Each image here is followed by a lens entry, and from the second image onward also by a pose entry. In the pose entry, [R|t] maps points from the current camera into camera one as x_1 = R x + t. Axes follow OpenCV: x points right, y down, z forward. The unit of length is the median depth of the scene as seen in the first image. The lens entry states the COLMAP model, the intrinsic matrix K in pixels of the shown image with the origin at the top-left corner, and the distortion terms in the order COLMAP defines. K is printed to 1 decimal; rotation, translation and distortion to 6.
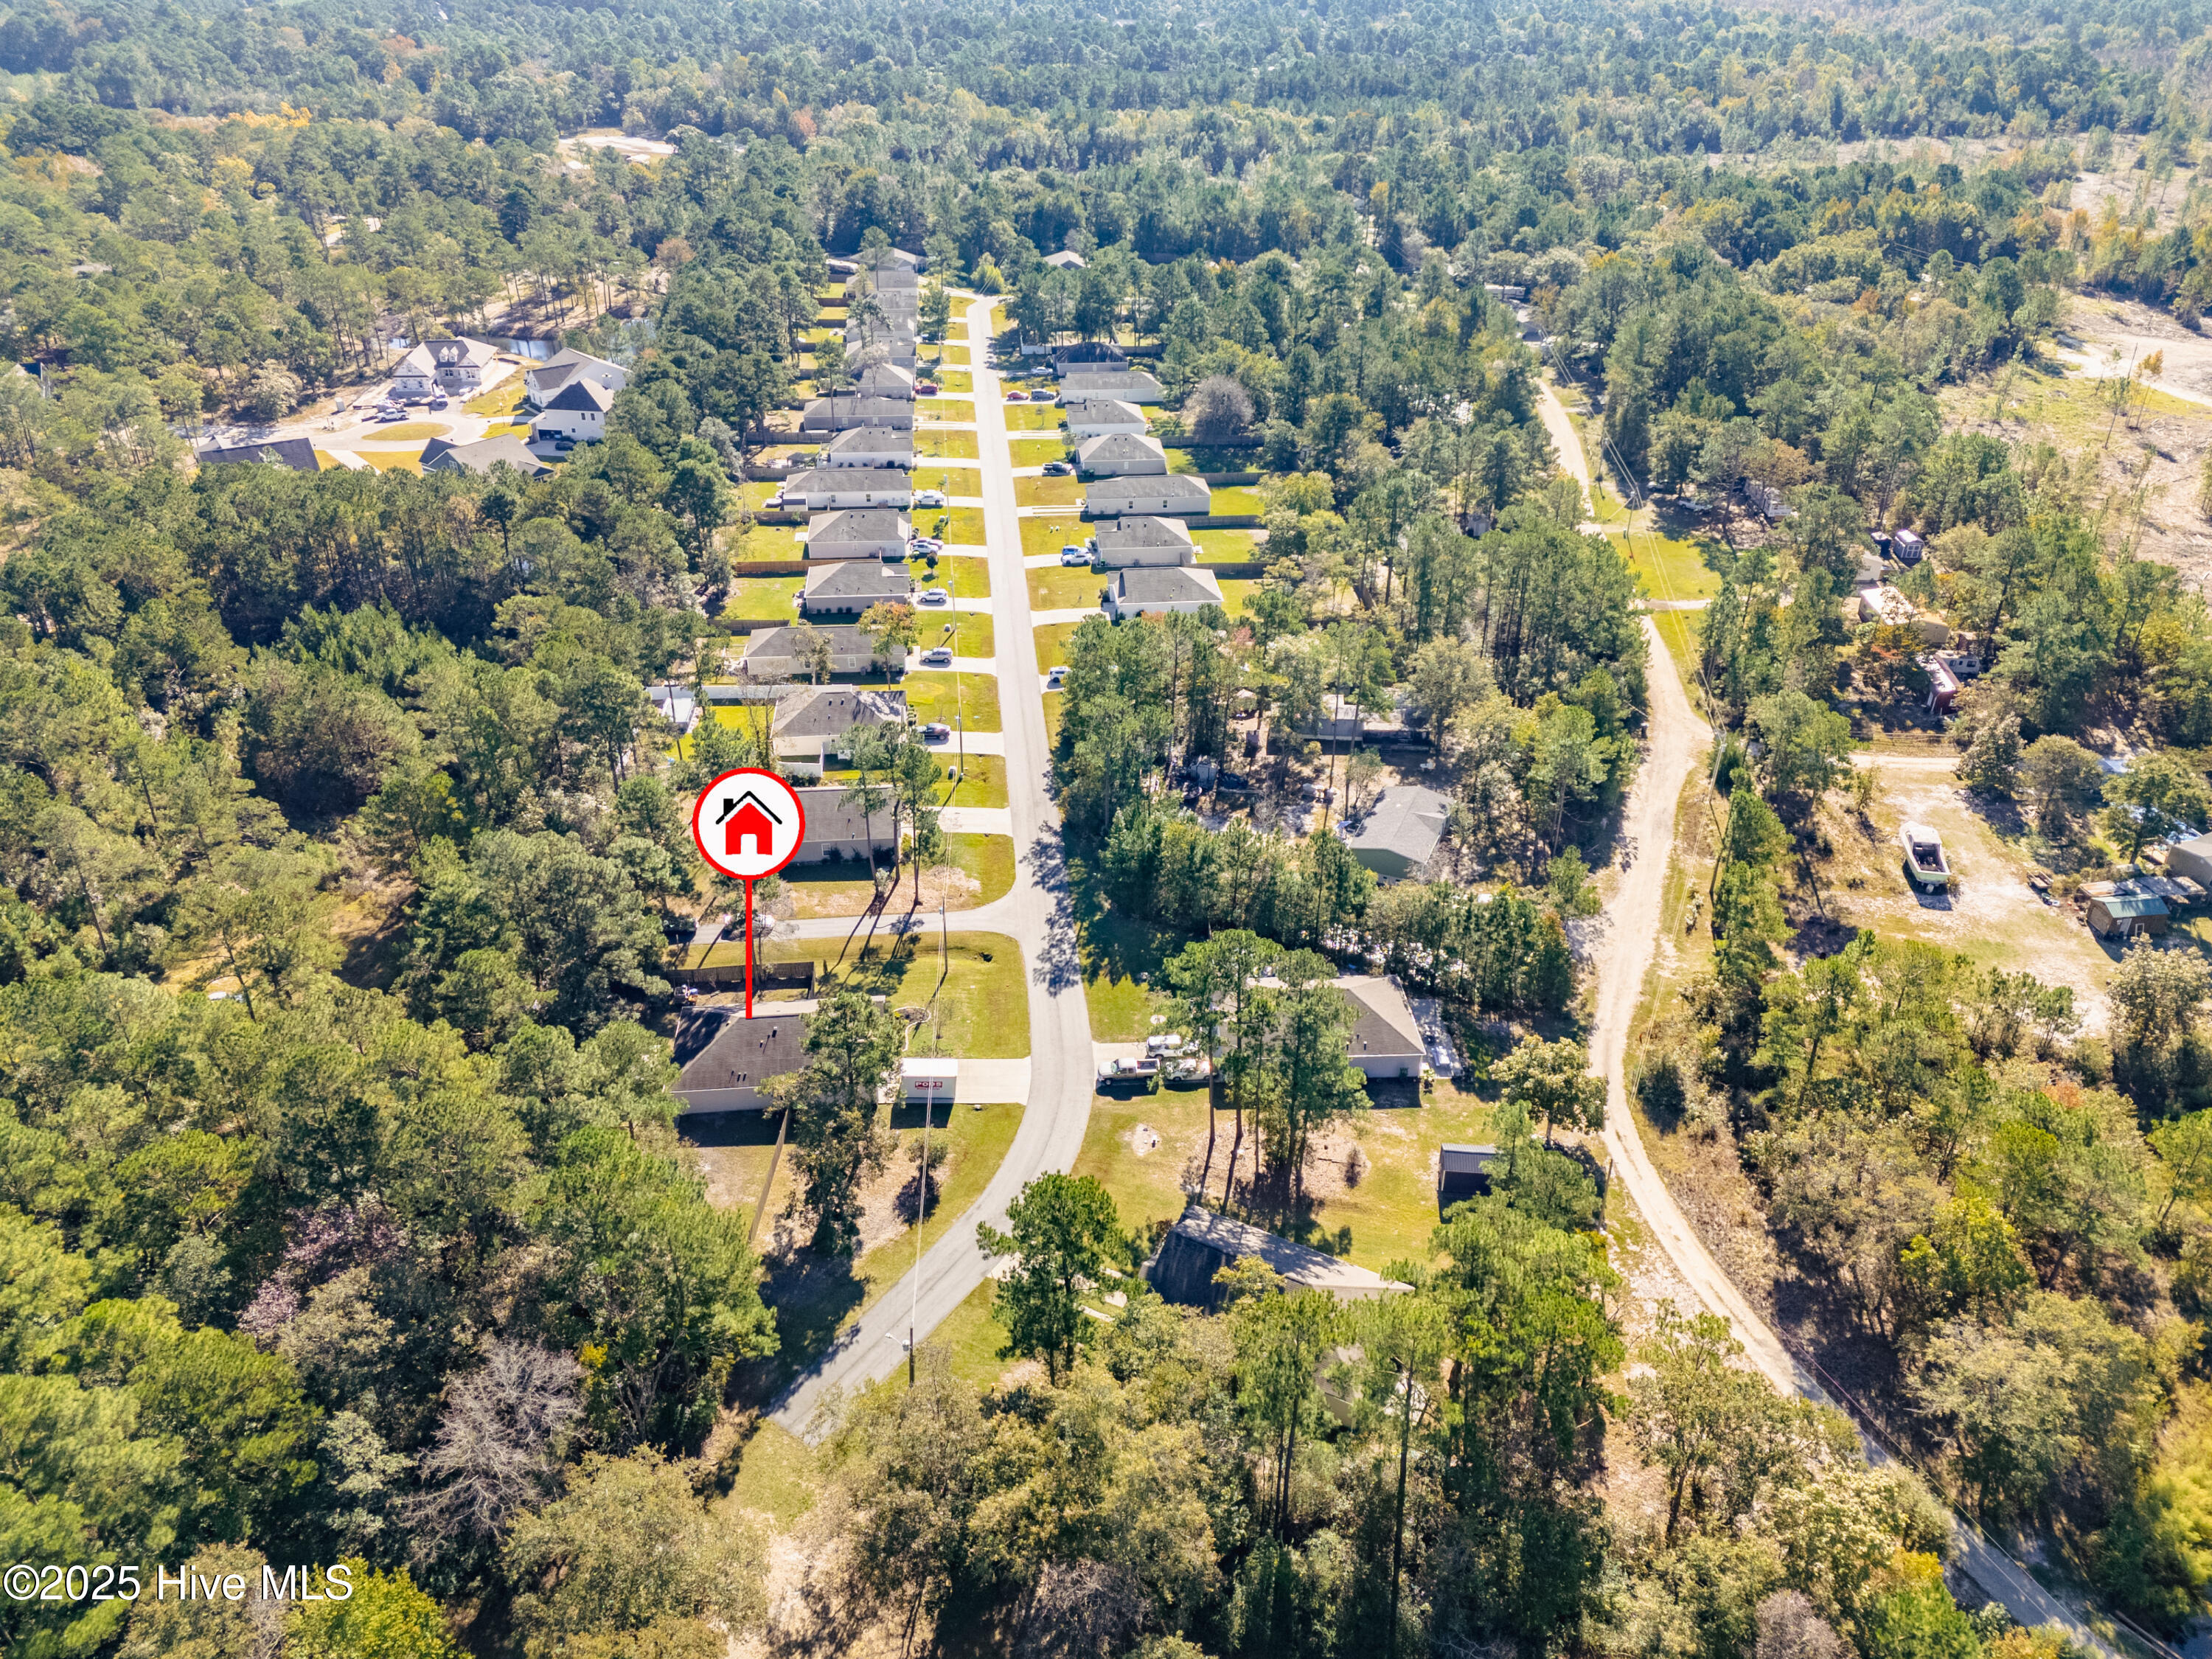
lens RADIAL K [[1633.9, 0, 1125.2], [0, 1633.9, 787.0], [0, 0, 1]] dist [0.066788, -0.048916]
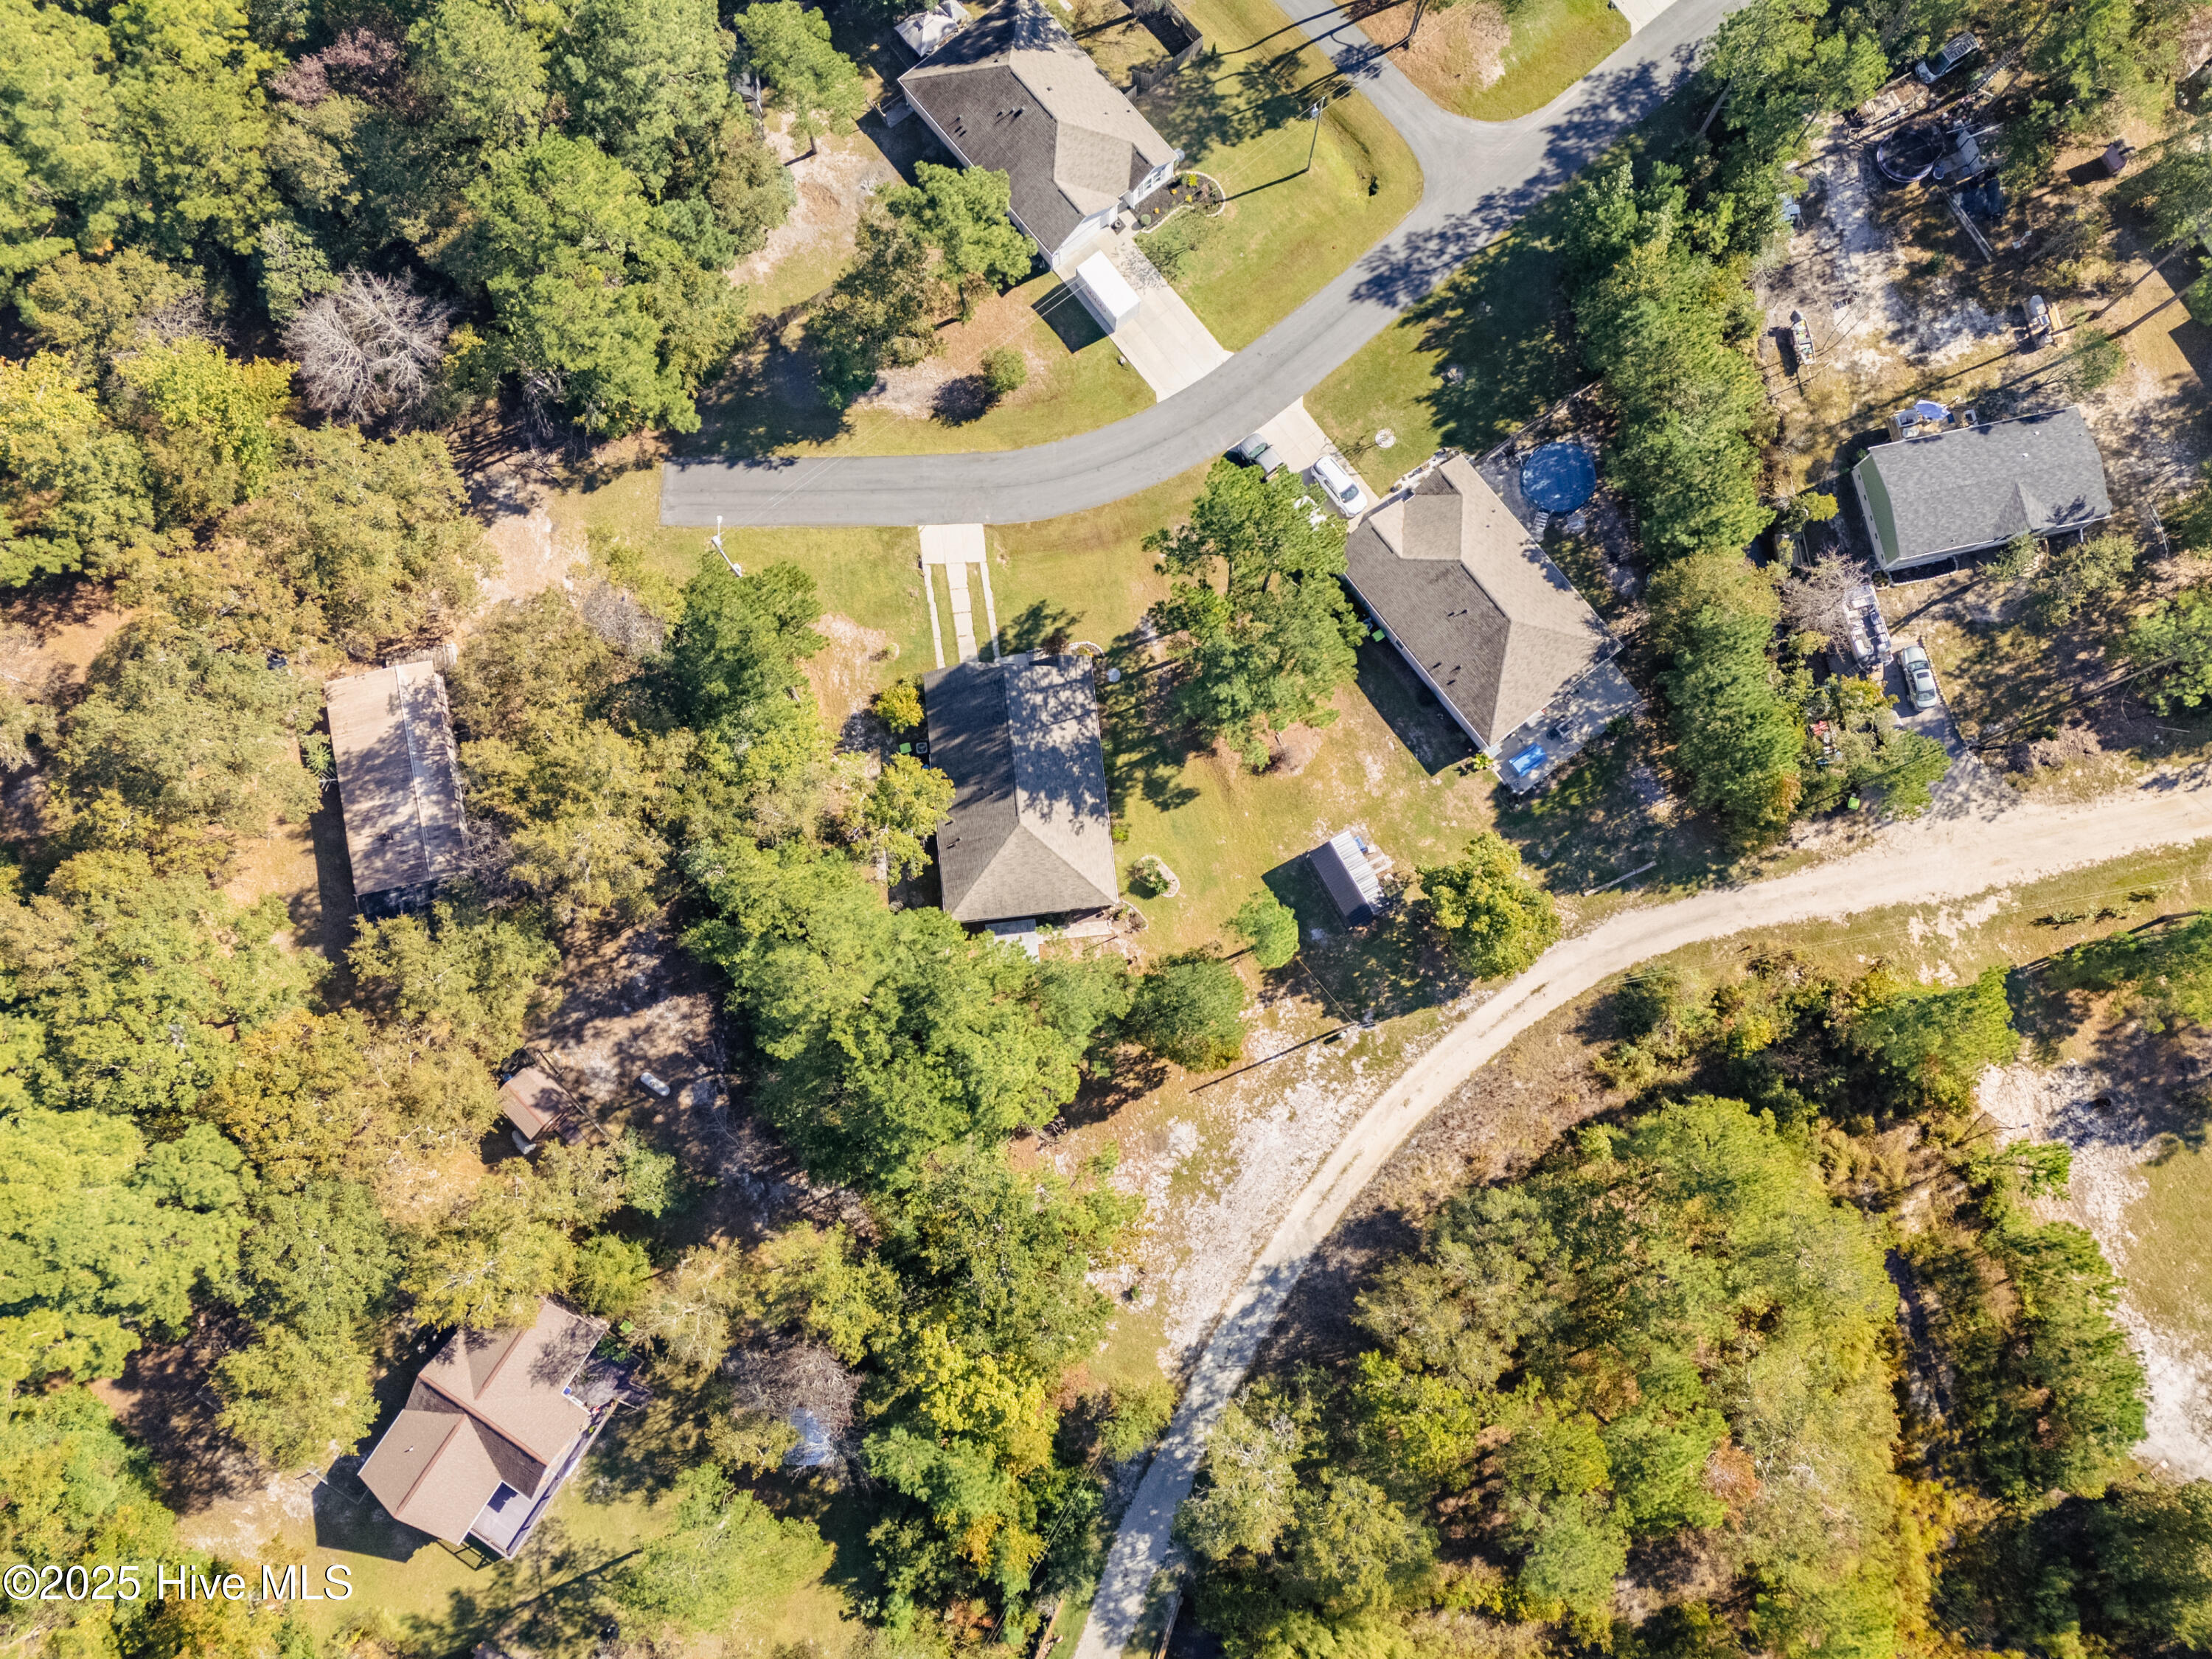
lens RADIAL K [[1633.9, 0, 1138.3], [0, 1633.9, 827.1], [0, 0, 1]] dist [0.066788, -0.048916]
pose [[0.558509, 0.816152, -0.148201, 0.209325], [-0.388167, 0.415046, 0.822838, -0.356677], [0.733072, -0.402036, 0.548610, 0.374335]]
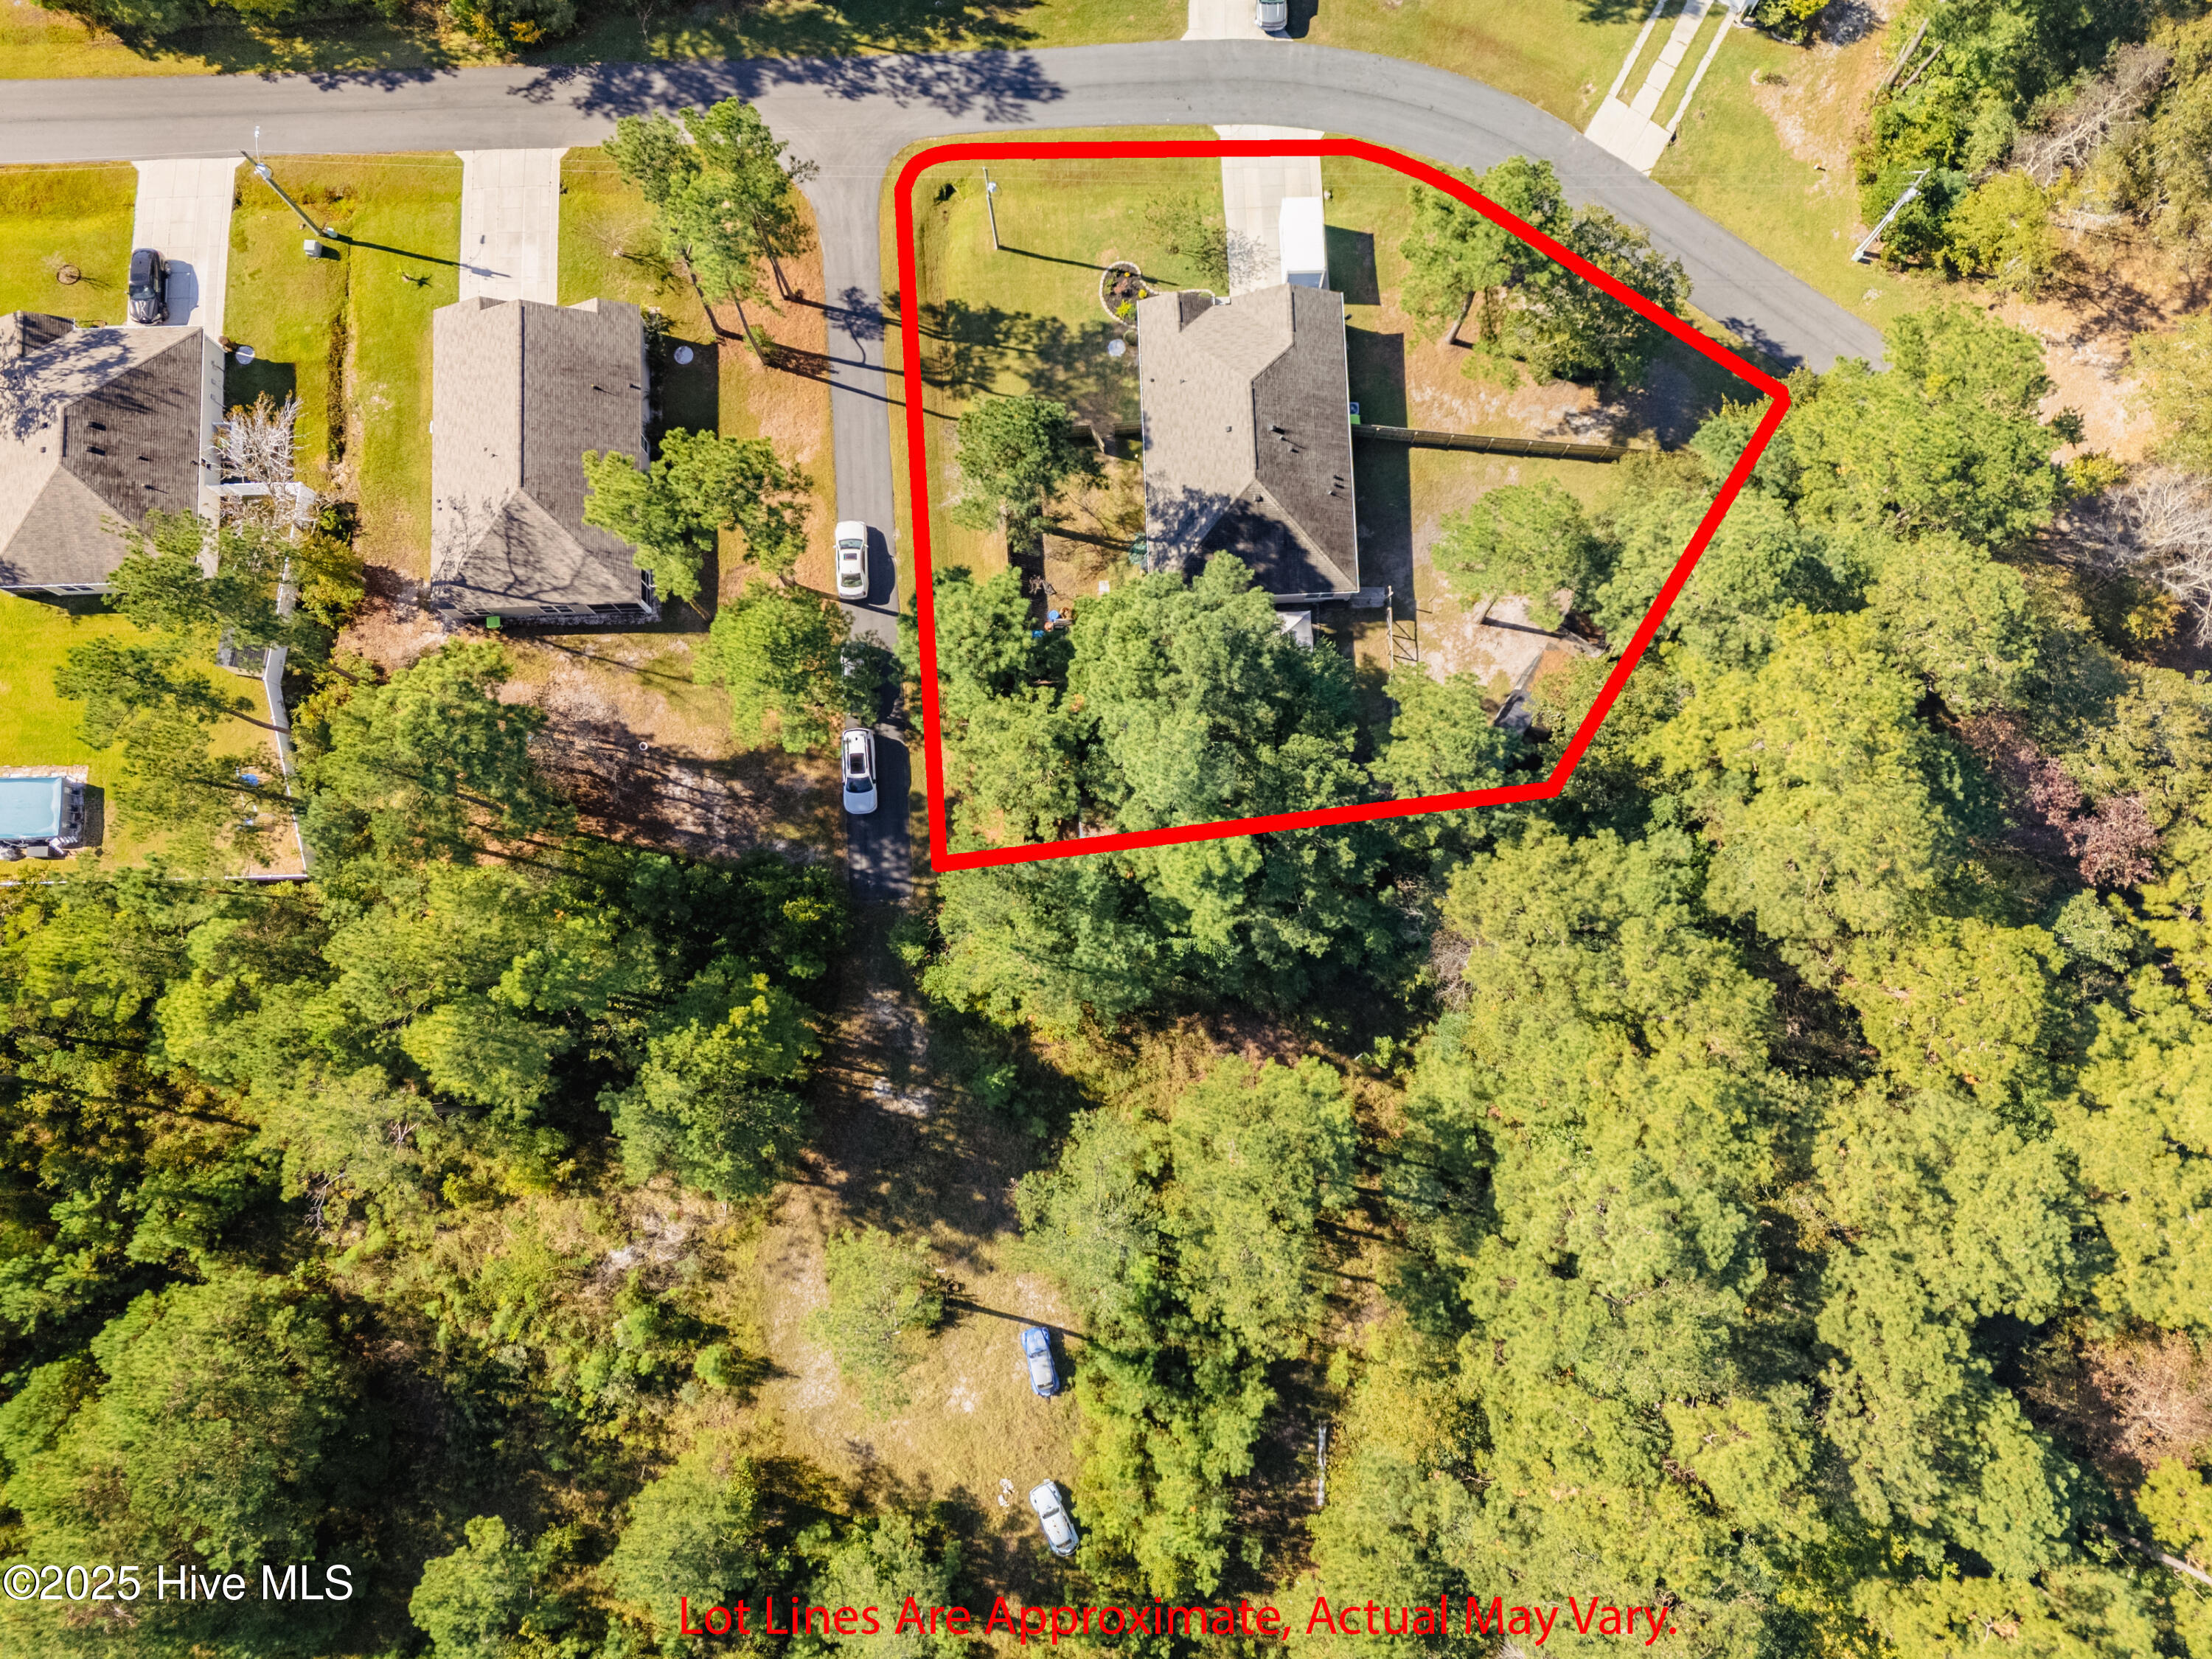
lens RADIAL K [[1633.9, 0, 1099.1], [0, 1633.9, 825.4], [0, 0, 1]] dist [0.066788, -0.048916]
pose [[0.061841, -0.989273, 0.132346, -0.396597], [0.477305, 0.145767, 0.866563, -0.371396], [-0.876559, 0.009580, 0.481200, 0.641673]]
